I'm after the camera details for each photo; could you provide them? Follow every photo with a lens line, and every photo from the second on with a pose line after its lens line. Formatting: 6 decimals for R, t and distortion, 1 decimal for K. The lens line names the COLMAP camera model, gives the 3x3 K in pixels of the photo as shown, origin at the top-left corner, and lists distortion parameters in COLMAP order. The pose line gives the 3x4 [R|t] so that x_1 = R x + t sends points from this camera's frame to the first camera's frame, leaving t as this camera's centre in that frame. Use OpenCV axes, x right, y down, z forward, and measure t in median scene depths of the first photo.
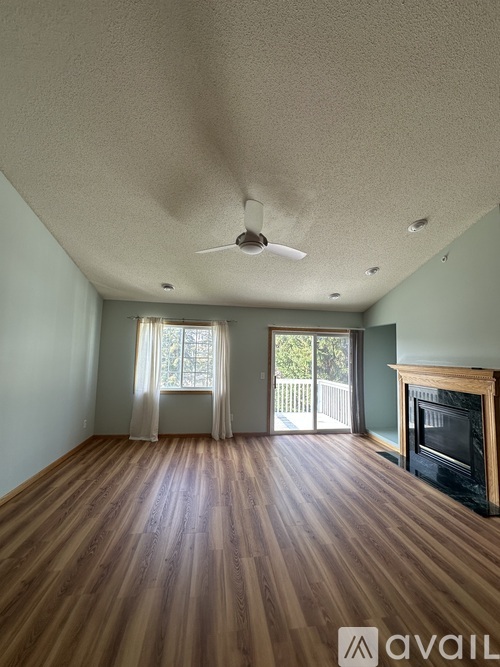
lens RADIAL K [[263.3, 0, 251.5], [0, 263.3, 332.5], [0, 0, 1]] dist [-0.003480, 0.000285]
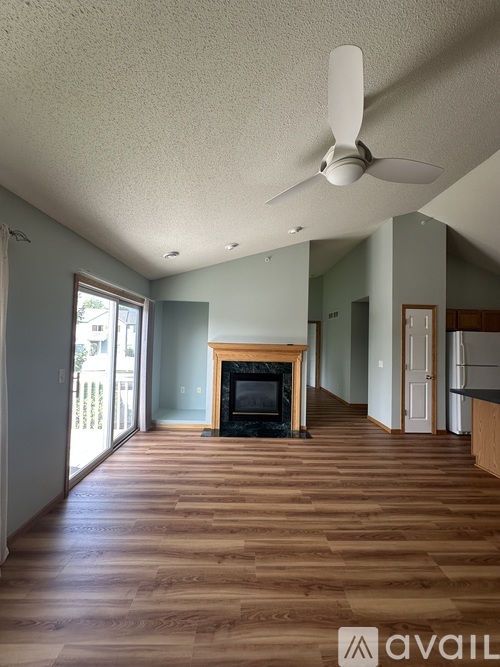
lens RADIAL K [[263.3, 0, 250.2], [0, 263.3, 333.7], [0, 0, 1]] dist [-0.003480, 0.000285]
pose [[0.123497, 0.007158, 0.992319, -0.449064], [-0.105098, 0.994444, 0.005906, 0.065689], [-0.986764, -0.105020, 0.123563, 0.754673]]
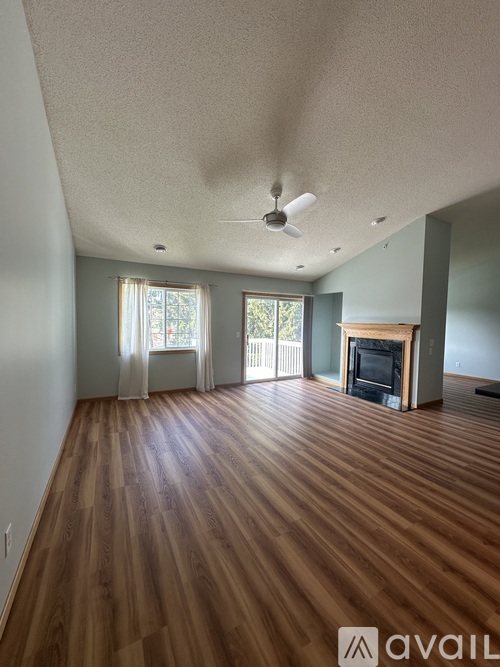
lens RADIAL K [[263.3, 0, 250.9], [0, 263.3, 332.3], [0, 0, 1]] dist [-0.003480, 0.000285]
pose [[0.937697, -0.021760, 0.346772, -0.360940], [-0.024898, 0.991263, 0.129529, 0.004965], [-0.346560, -0.130093, 0.928963, -0.091997]]
